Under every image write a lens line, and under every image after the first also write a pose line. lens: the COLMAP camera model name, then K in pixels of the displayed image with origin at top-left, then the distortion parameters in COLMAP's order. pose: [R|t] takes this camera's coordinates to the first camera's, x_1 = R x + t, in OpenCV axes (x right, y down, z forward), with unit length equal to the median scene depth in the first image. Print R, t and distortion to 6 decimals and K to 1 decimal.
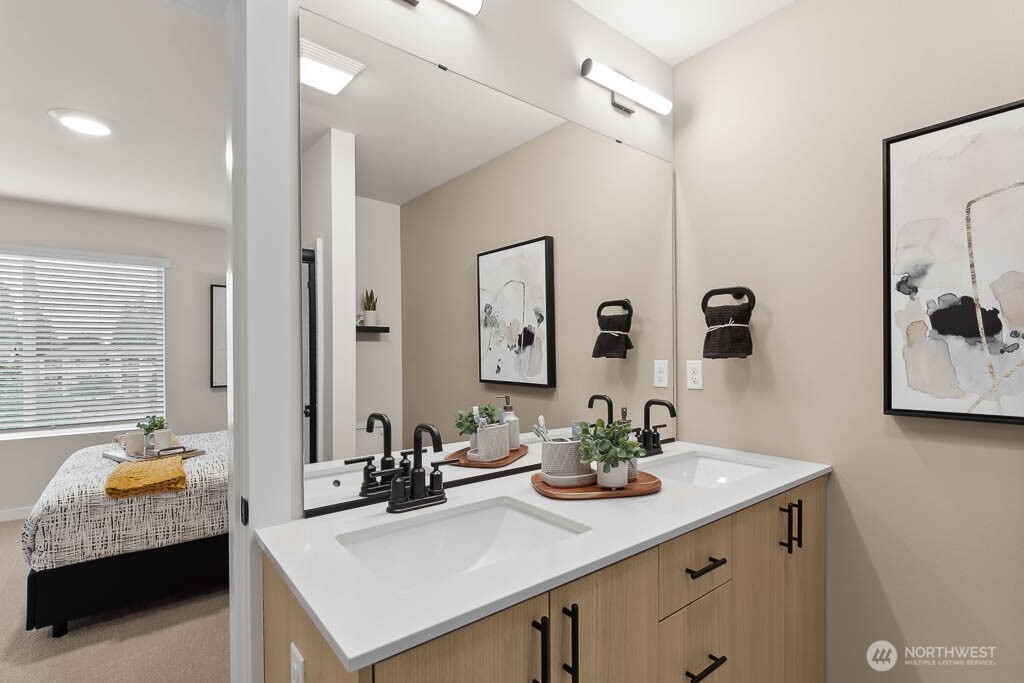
lens RADIAL K [[493.8, 0, 510.6], [0, 493.8, 343.5], [0, 0, 1]] dist [-0.001464, 0.000565]
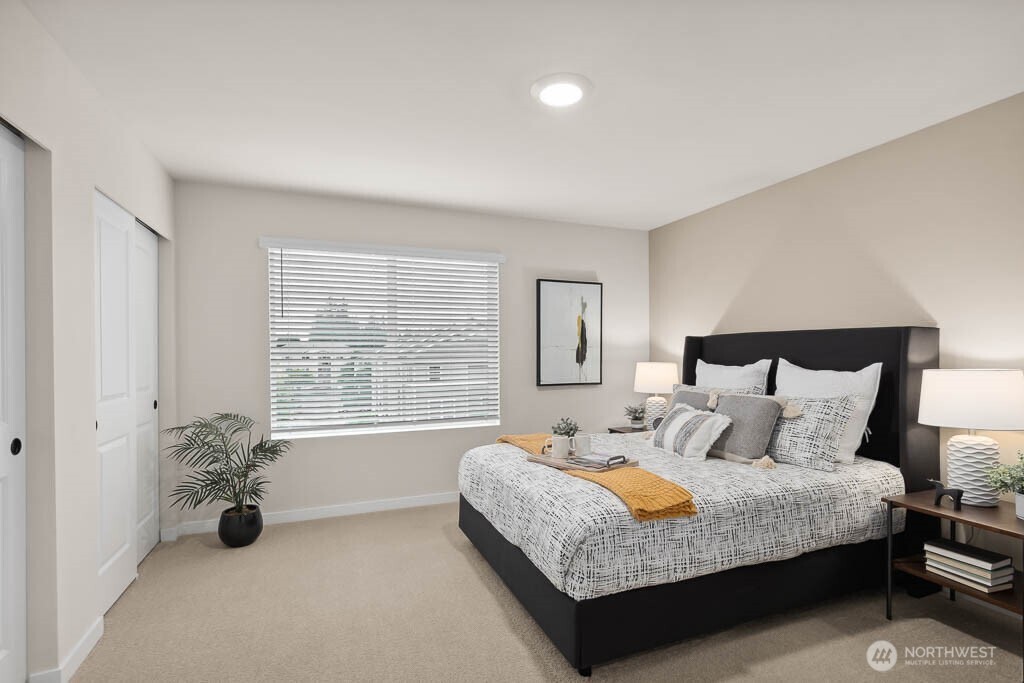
lens RADIAL K [[493.8, 0, 517.2], [0, 493.8, 345.6], [0, 0, 1]] dist [-0.001464, 0.000565]
pose [[0.961577, 0.002057, -0.274526, -0.754778], [-0.000249, 0.999978, 0.006619, 0.008050], [0.274534, -0.006297, 0.961557, 0.128311]]
